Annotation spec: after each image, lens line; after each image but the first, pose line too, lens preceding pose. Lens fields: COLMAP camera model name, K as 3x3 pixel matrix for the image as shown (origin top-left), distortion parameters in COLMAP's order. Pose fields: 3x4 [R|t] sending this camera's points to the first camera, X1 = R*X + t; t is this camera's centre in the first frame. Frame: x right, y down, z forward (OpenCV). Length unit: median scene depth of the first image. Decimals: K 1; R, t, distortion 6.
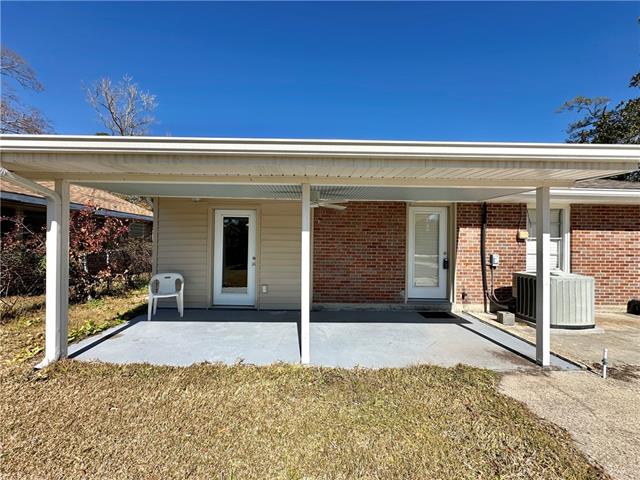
lens RADIAL K [[254.4, 0, 320.9], [0, 254.4, 238.5], [0, 0, 1]] dist [-0.000888, 0.000011]
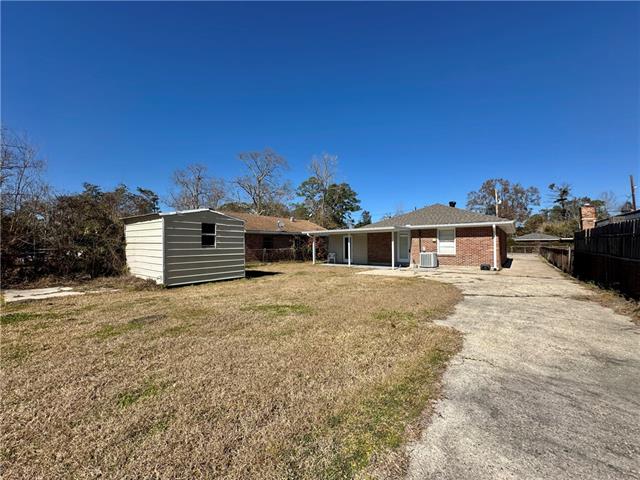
lens RADIAL K [[254.4, 0, 320.3], [0, 254.4, 242.1], [0, 0, 1]] dist [-0.000888, 0.000011]
pose [[0.778889, -0.023953, -0.626704, 1.562683], [0.023193, 0.999687, -0.009384, 0.006510], [0.626732, -0.007226, 0.779201, -1.964933]]
